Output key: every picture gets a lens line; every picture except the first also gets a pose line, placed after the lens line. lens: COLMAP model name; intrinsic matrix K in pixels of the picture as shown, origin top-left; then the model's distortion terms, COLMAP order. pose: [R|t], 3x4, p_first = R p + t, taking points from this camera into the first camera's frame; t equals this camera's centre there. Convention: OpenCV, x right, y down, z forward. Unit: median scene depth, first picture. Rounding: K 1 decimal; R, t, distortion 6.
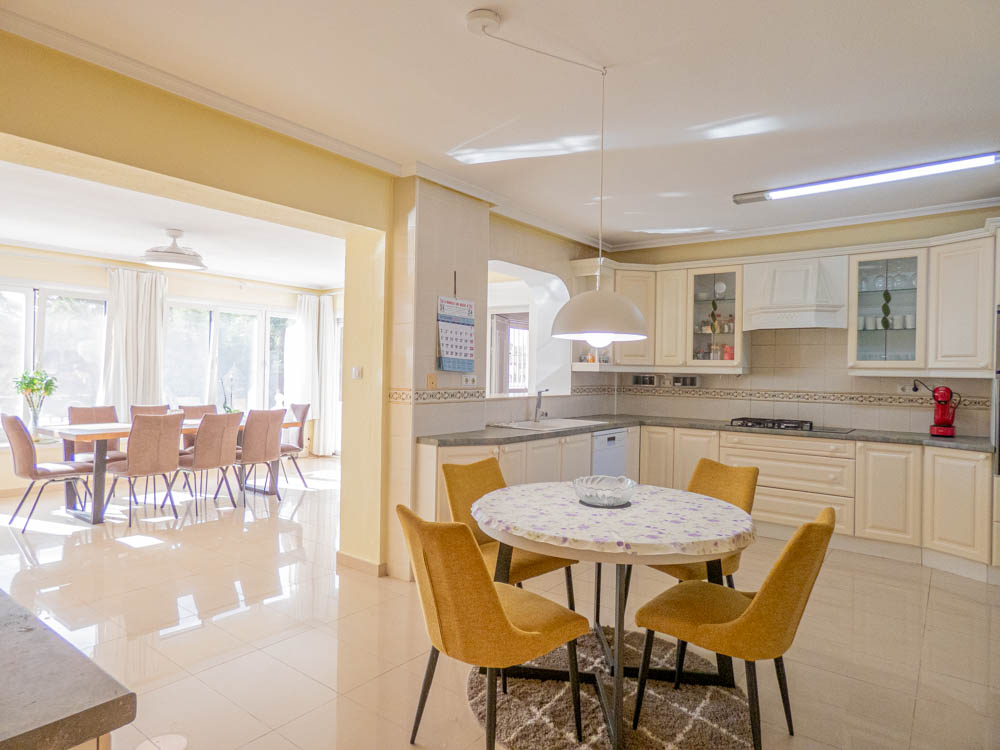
lens RADIAL K [[605.9, 0, 495.9], [0, 605.9, 374.6], [0, 0, 1]] dist [-0.006266, 0.018966]
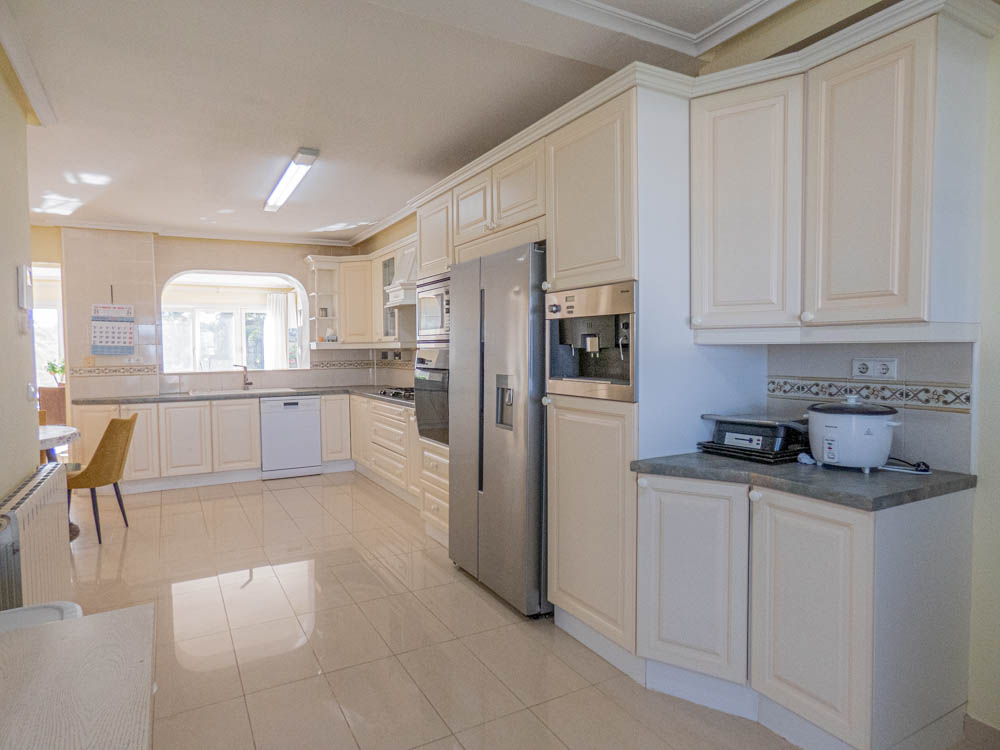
lens RADIAL K [[605.9, 0, 497.7], [0, 605.9, 359.6], [0, 0, 1]] dist [-0.006266, 0.018966]
pose [[0.910373, -0.025624, -0.412994, 1.097272], [0.032584, 0.999421, 0.009817, 0.017817], [0.412504, -0.022394, 0.910681, 0.049027]]
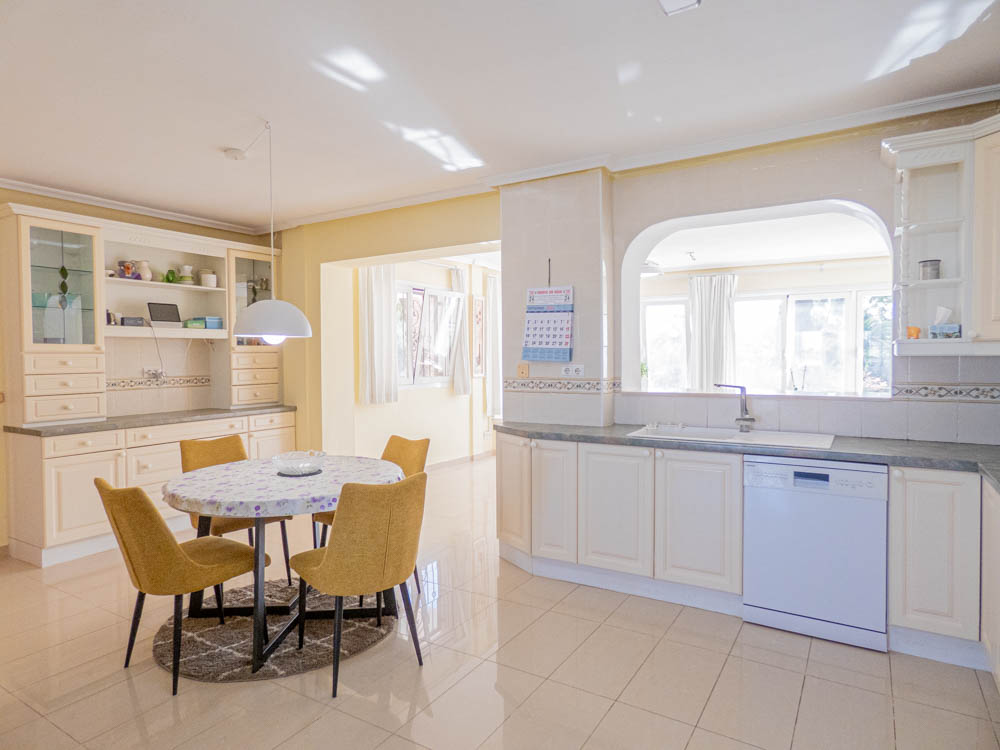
lens RADIAL K [[605.9, 0, 493.7], [0, 605.9, 372.7], [0, 0, 1]] dist [-0.006266, 0.018966]
pose [[0.084969, 0.005099, -0.996371, 0.727597], [0.006516, 0.999963, 0.005673, 0.005889], [0.996362, -0.006975, 0.084932, 0.666291]]
